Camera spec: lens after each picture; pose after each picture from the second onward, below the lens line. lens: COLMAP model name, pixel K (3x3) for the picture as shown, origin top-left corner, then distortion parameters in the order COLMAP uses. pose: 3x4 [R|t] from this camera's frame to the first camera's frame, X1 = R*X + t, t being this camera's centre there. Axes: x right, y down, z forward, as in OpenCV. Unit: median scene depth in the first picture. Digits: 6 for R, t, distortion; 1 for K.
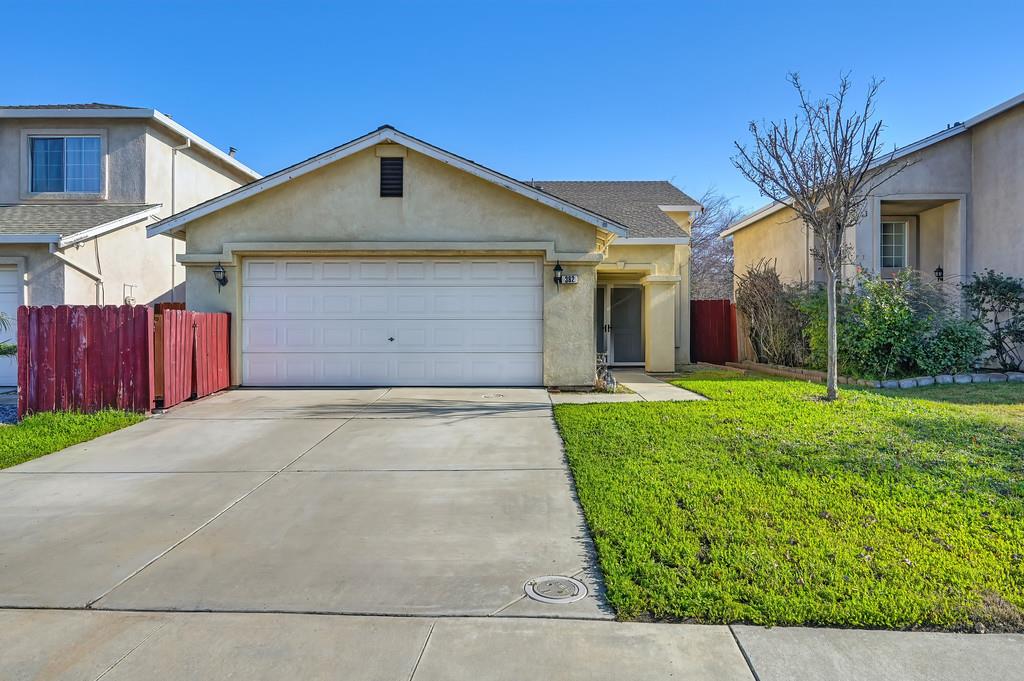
lens RADIAL K [[620.1, 0, 510.3], [0, 620.1, 330.8], [0, 0, 1]] dist [0.003412, 0.000633]
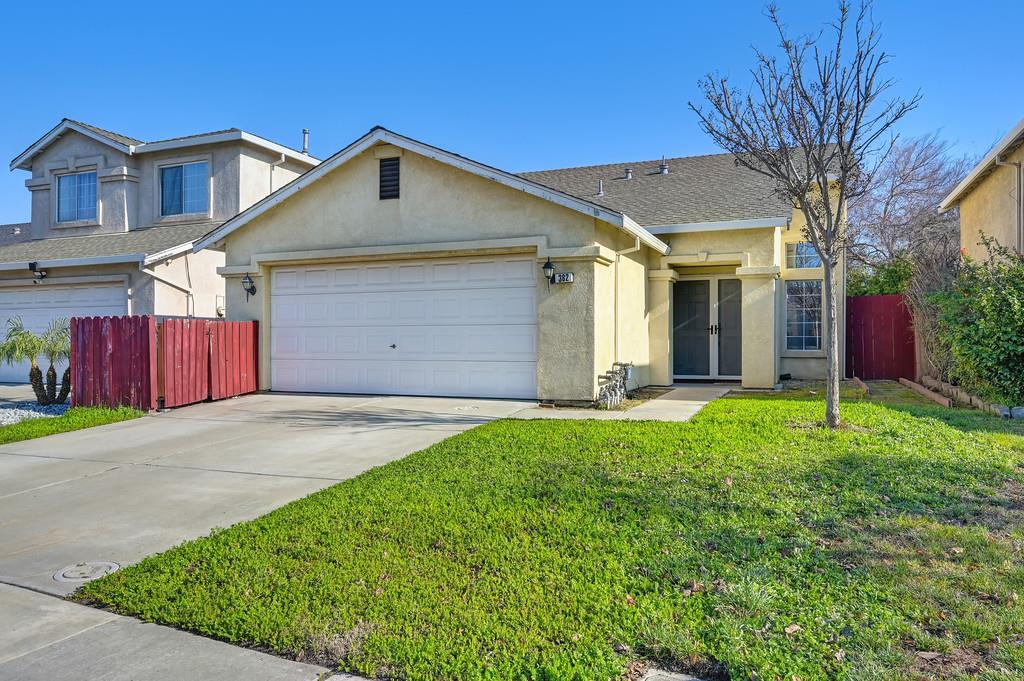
lens RADIAL K [[720.4, 0, 512.0], [0, 720.4, 340.5], [0, 0, 1]] dist [0.001830, 0.001206]
pose [[0.924455, -0.001057, -0.381289, 0.412509], [0.003032, 0.999985, 0.004579, 0.000323], [0.381278, -0.005390, 0.924445, 0.033387]]
